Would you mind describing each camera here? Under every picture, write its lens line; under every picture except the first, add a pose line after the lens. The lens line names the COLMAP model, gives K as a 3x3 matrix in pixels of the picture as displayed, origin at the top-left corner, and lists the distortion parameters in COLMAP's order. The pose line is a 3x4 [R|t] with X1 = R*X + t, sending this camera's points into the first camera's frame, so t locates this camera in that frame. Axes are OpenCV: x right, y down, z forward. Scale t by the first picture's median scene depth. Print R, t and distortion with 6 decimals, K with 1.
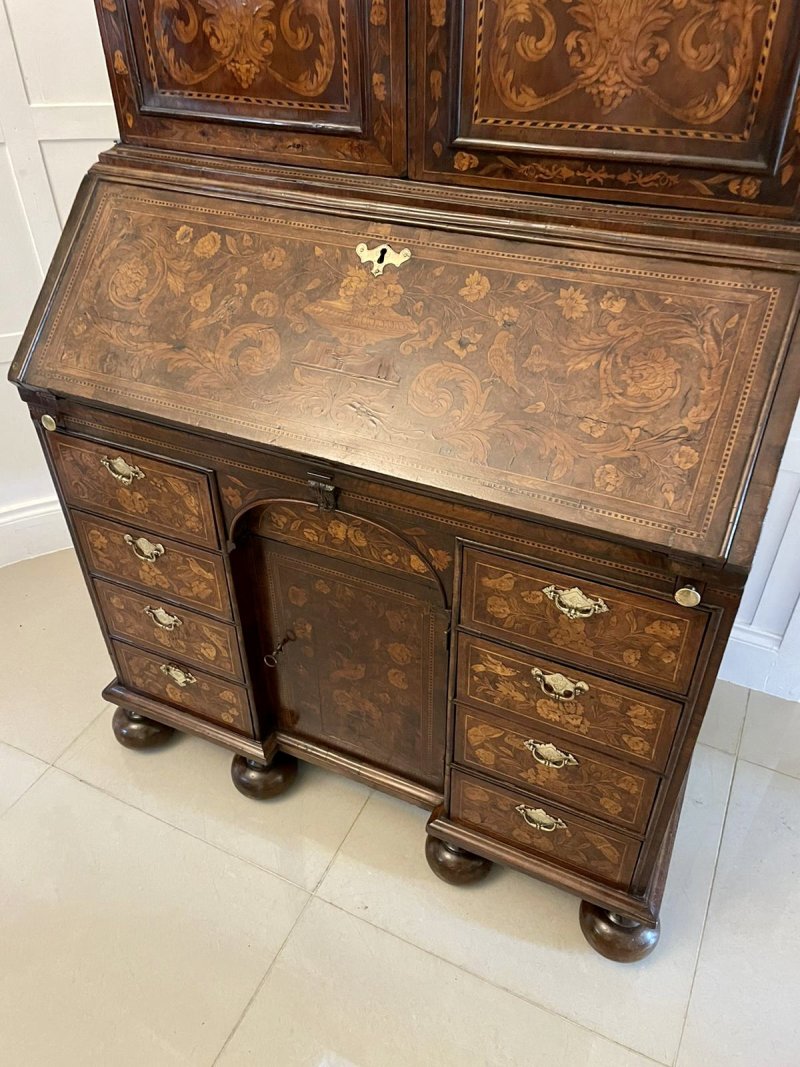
lens RADIAL K [[808.4, 0, 393.0], [0, 808.4, 526.8], [0, 0, 1]] dist [0.099798, -0.136636]
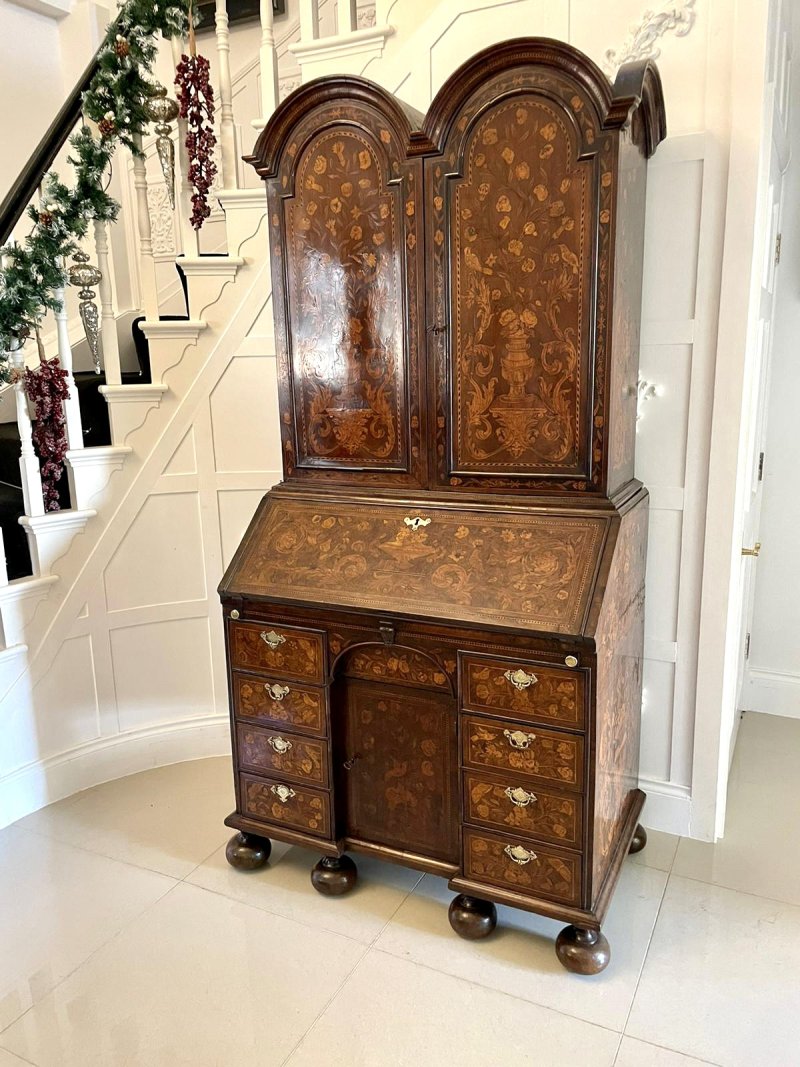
lens RADIAL K [[811.8, 0, 390.7], [0, 811.8, 533.1], [0, 0, 1]] dist [0.093646, -0.129701]
pose [[0.999761, -0.007973, -0.020365, -0.037017], [-0.001549, 0.903040, -0.429554, 0.555989], [0.021815, 0.429483, 0.902812, -0.812105]]
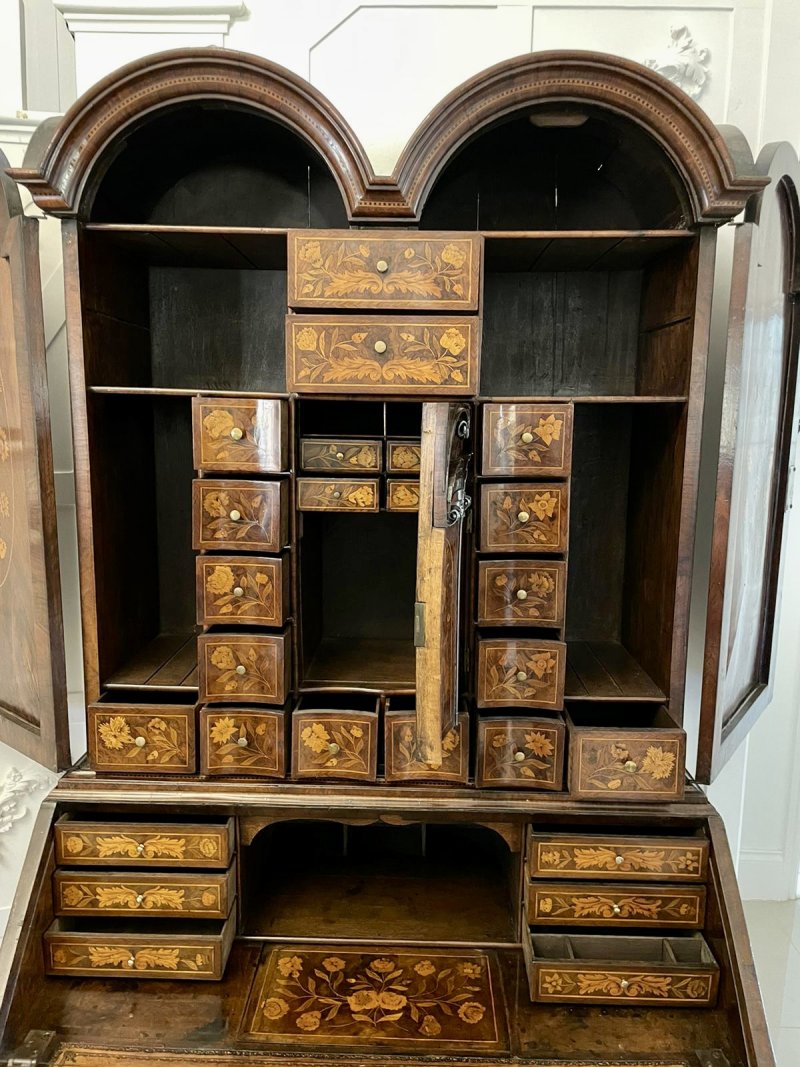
lens RADIAL K [[808.4, 0, 393.0], [0, 808.4, 526.8], [0, 0, 1]] dist [0.099798, -0.136636]
pose [[0.913192, -0.035488, 0.405982, -0.433388], [0.227457, 0.870981, -0.435494, -0.210048], [-0.338148, 0.490033, 0.803445, -0.151393]]
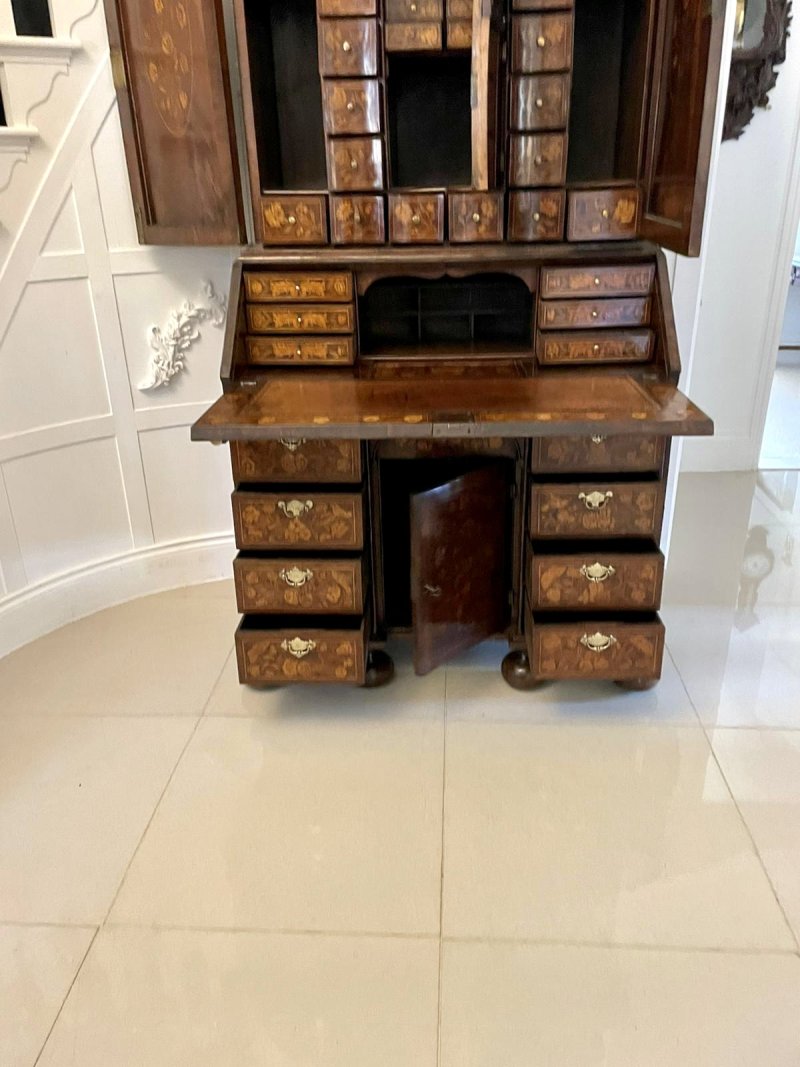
lens RADIAL K [[812.9, 0, 400.7], [0, 812.9, 526.6], [0, 0, 1]] dist [0.089438, -0.121137]
pose [[0.923275, -0.156792, 0.350683, -0.822363], [0.242333, 0.946066, -0.215020, 0.560695], [-0.298056, 0.283505, 0.911475, -0.486348]]
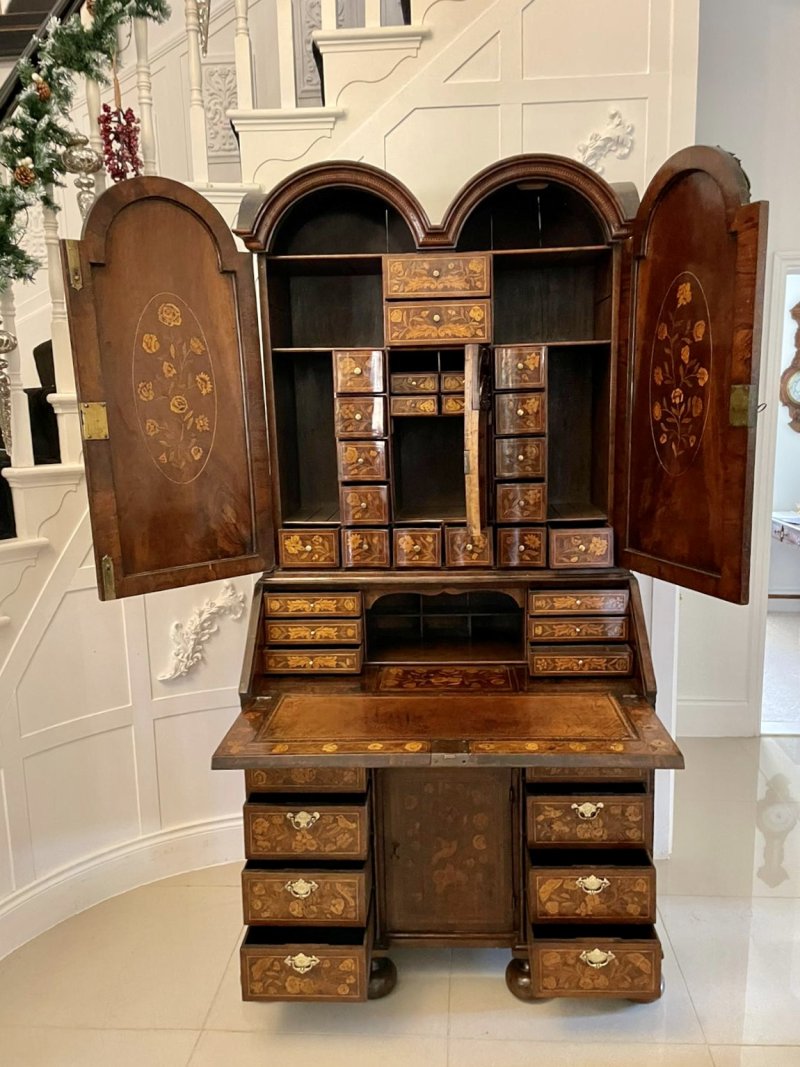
lens RADIAL K [[848.4, 0, 409.8], [0, 848.4, 540.2], [0, 0, 1]] dist [0.095286, -0.137217]
pose [[0.923241, -0.073929, 0.377041, -0.872240], [0.243097, 0.872321, -0.424217, 0.424366], [-0.297539, 0.483312, 0.823335, -0.804793]]
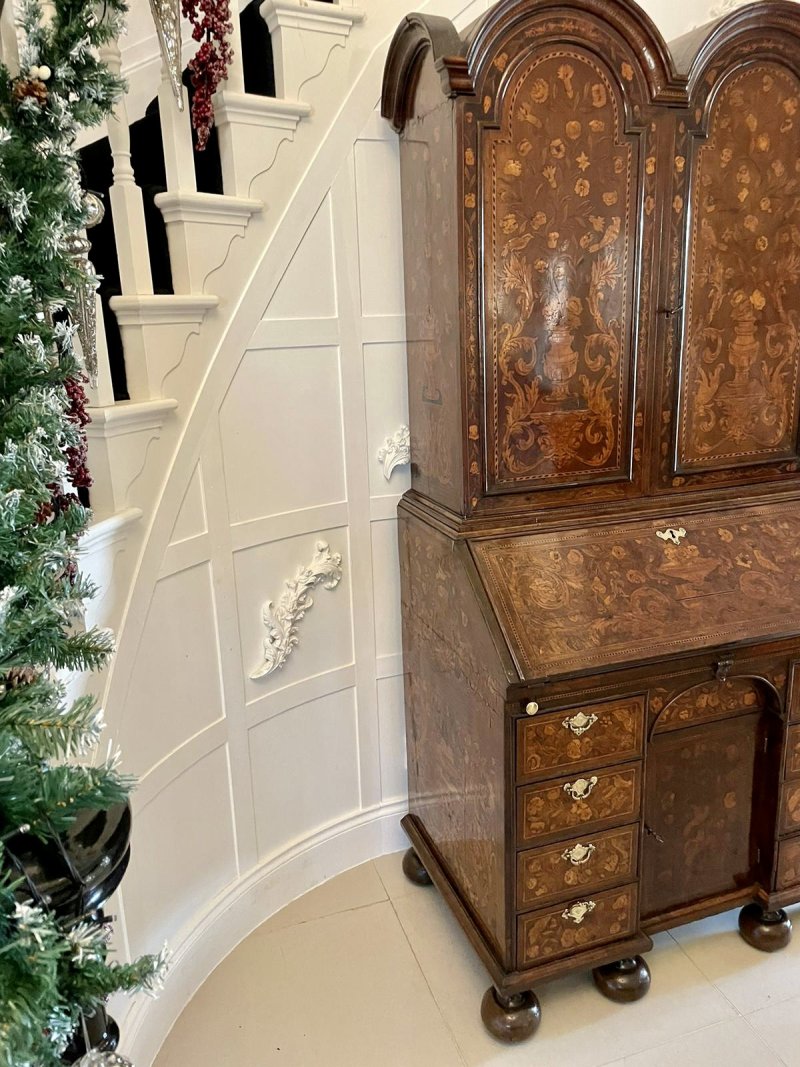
lens RADIAL K [[812.9, 0, 400.7], [0, 812.9, 526.6], [0, 0, 1]] dist [0.089438, -0.121137]
pose [[0.712701, -0.189123, 0.675493, -1.588575], [0.446420, 0.865076, -0.228808, -0.195800], [-0.541079, 0.464625, 0.700968, 0.059618]]
